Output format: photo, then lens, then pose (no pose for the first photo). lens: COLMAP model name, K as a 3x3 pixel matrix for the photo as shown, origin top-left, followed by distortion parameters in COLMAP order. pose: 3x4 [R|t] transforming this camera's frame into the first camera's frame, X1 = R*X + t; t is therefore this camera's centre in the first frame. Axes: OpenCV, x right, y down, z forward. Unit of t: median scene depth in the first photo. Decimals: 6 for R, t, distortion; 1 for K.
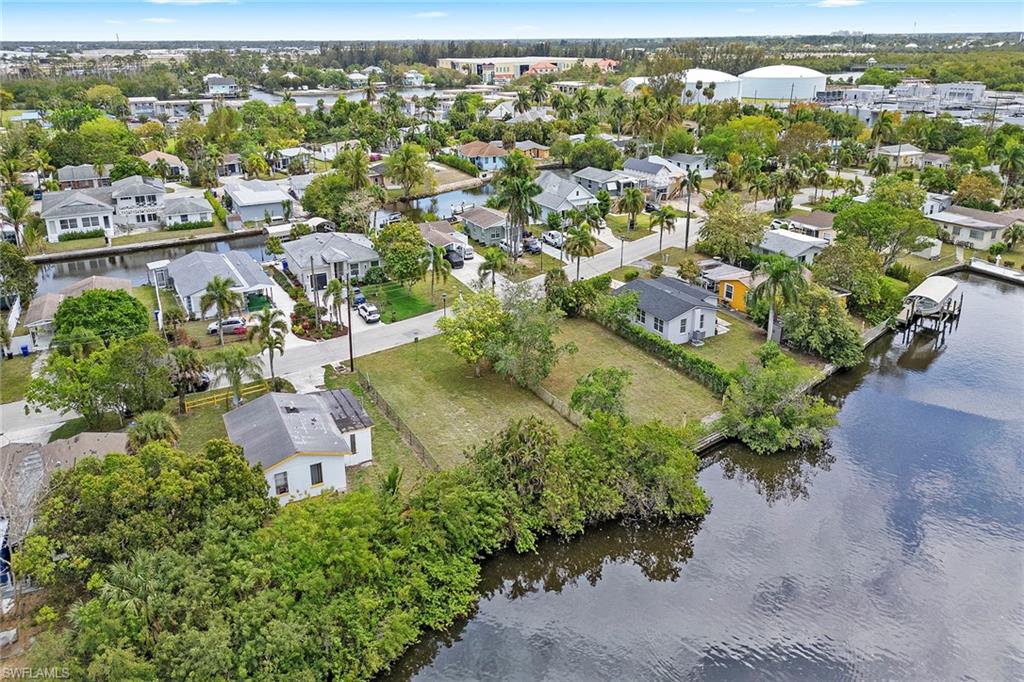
lens RADIAL K [[703.7, 0, 512.0], [0, 703.7, 341.0], [0, 0, 1]] dist [0.082185, -0.078986]
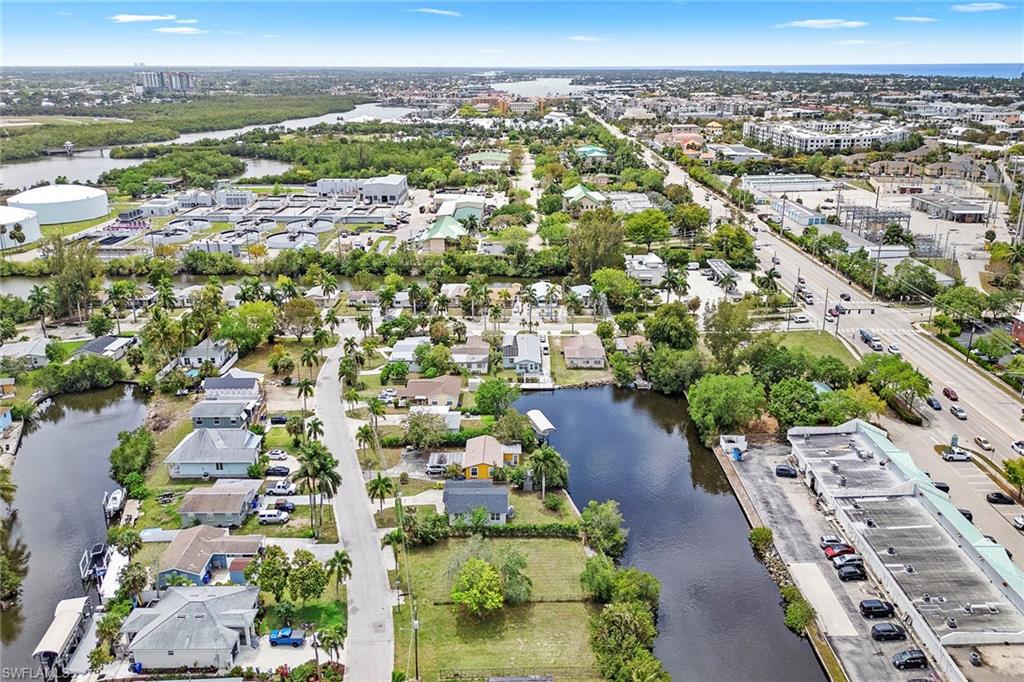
lens RADIAL K [[705.8, 0, 512.0], [0, 705.8, 341.0], [0, 0, 1]] dist [0.102346, -0.112157]
pose [[0.470911, -0.321087, 0.821672, -0.881391], [0.345478, 0.924139, 0.163130, -0.583935], [-0.811719, 0.207050, 0.546116, 0.012274]]
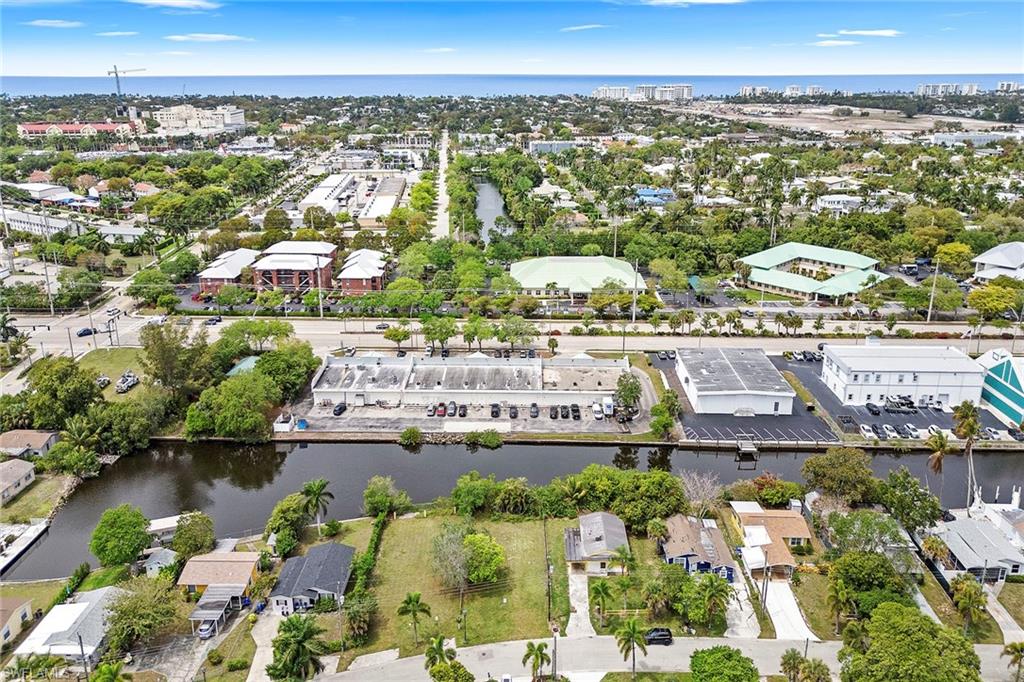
lens RADIAL K [[705.8, 0, 512.0], [0, 705.8, 341.0], [0, 0, 1]] dist [0.102346, -0.112157]
pose [[-0.877454, -0.166719, 0.449754, -0.622572], [0.192136, 0.736974, 0.648038, -1.160791], [-0.439498, 0.655038, -0.614628, 1.346611]]
